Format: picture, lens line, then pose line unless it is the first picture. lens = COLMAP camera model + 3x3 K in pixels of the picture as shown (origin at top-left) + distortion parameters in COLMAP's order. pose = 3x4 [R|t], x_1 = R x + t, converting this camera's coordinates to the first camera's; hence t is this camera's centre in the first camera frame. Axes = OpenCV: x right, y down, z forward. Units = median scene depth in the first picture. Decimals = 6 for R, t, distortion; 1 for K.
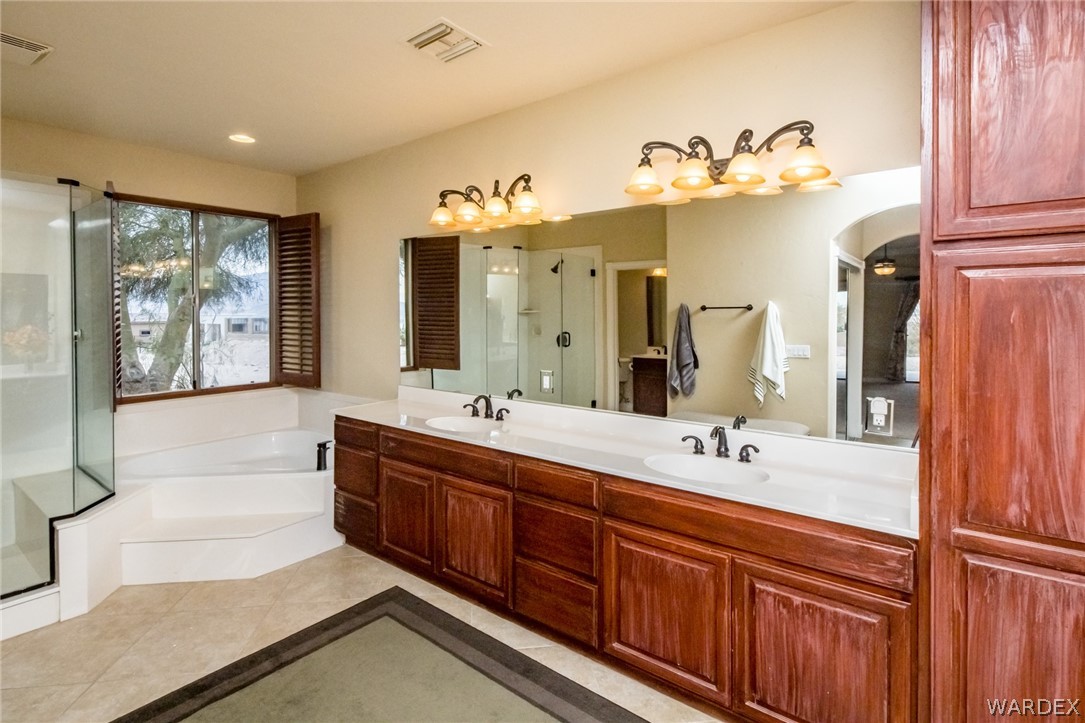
lens RADIAL K [[547.4, 0, 540.9], [0, 547.4, 310.3], [0, 0, 1]] dist [-0.001710, -0.000202]
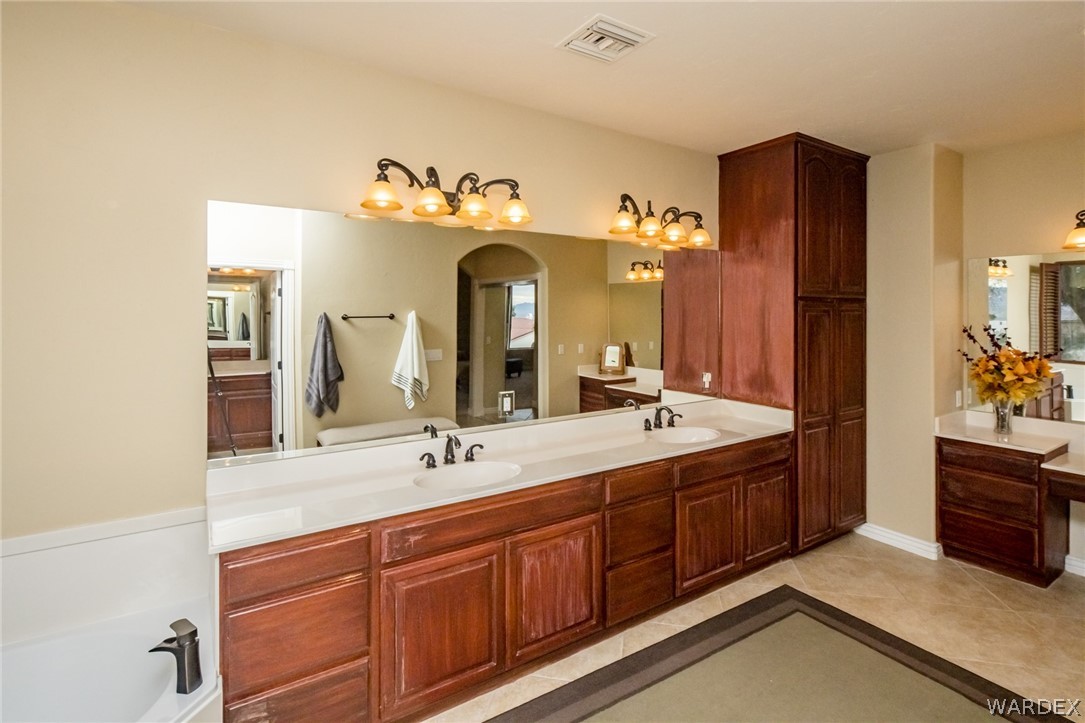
lens RADIAL K [[532.5, 0, 543.2], [0, 532.5, 336.0], [0, 0, 1]] dist [0.003423, 0.000107]
pose [[0.312504, -0.024878, 0.949590, -0.913256], [0.017470, 0.999638, 0.020440, -0.007326], [-0.949756, 0.010201, 0.312826, 0.728632]]
